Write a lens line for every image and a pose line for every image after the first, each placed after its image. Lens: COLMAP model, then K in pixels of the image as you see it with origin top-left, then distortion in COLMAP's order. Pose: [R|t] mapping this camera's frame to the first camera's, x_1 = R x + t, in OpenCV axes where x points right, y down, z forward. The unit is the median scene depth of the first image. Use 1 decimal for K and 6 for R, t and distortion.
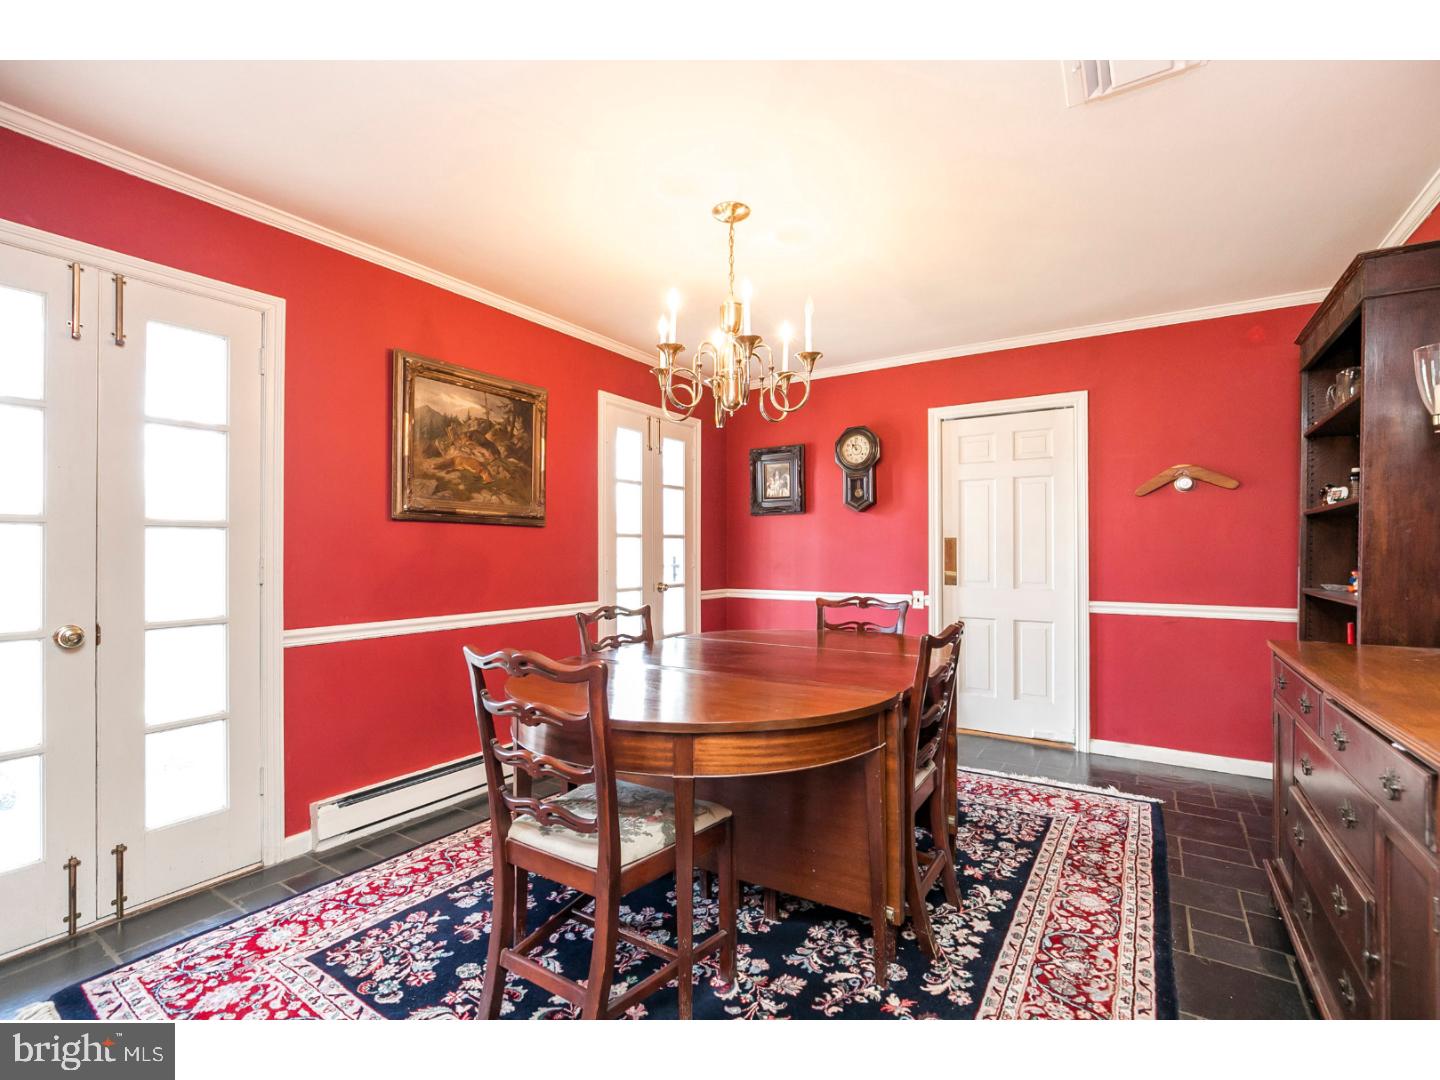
lens RADIAL K [[670.9, 0, 723.1], [0, 670.9, 513.4], [0, 0, 1]] dist [0.002067, 0.000283]
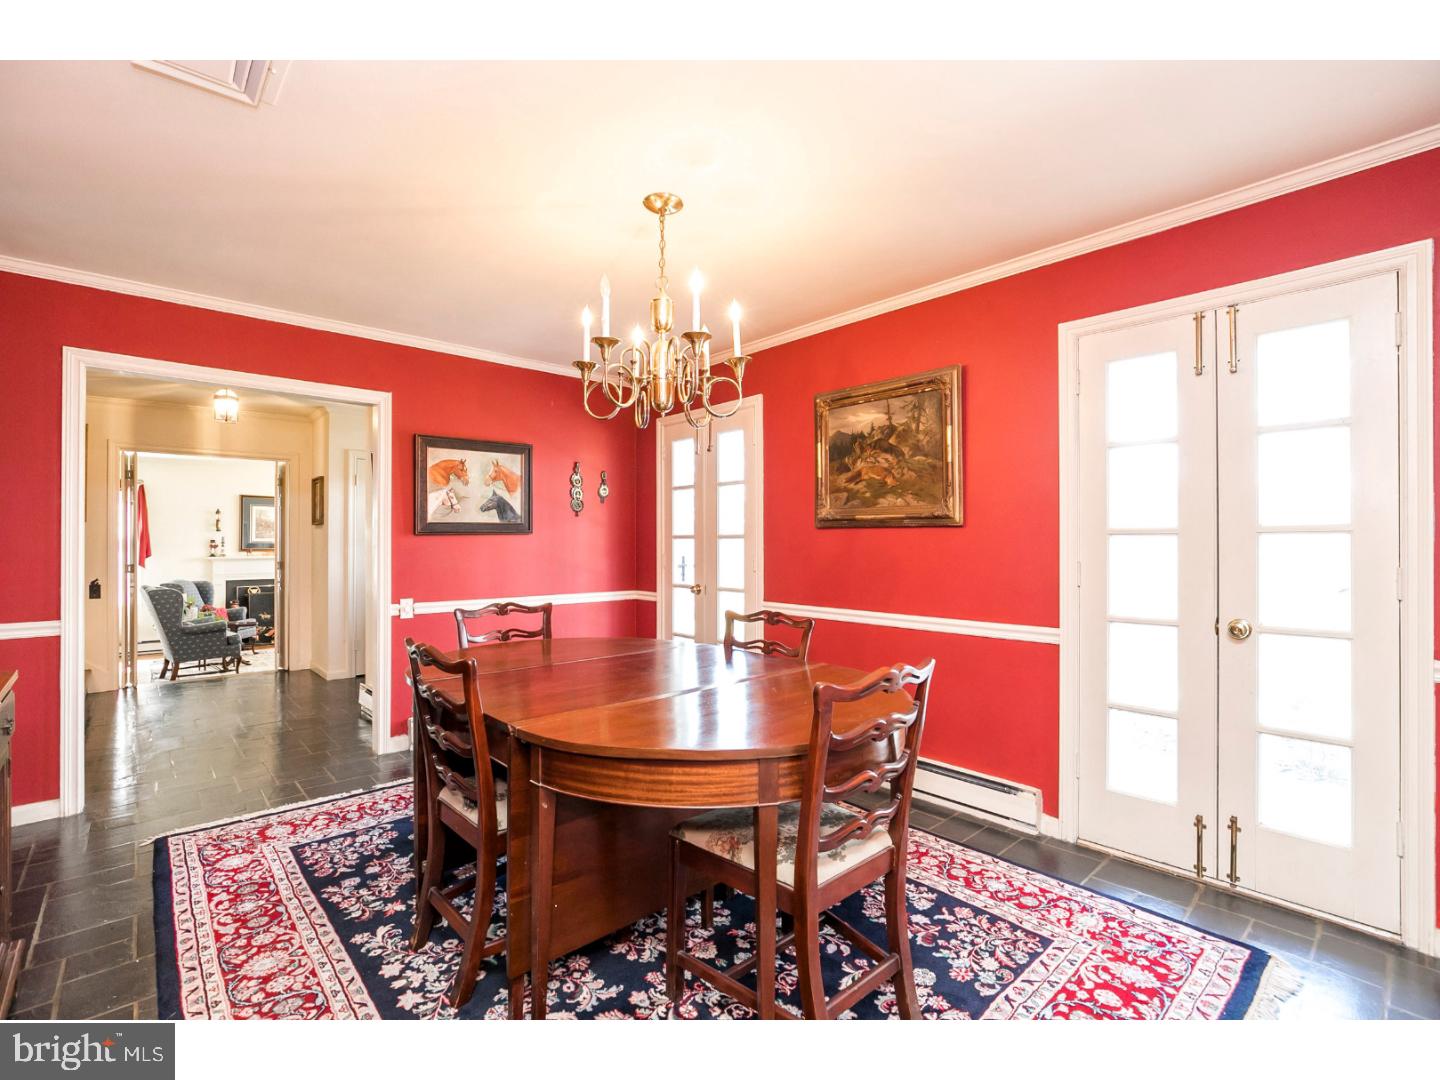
lens RADIAL K [[662.2, 0, 720.0], [0, 662.2, 540.0], [0, 0, 1]] dist [-0.001962, -0.000077]
pose [[-0.272482, -0.018378, -0.961985, 0.735049], [0.036061, 0.998920, -0.029298, 0.059103], [0.961485, -0.042673, -0.271525, 1.105078]]
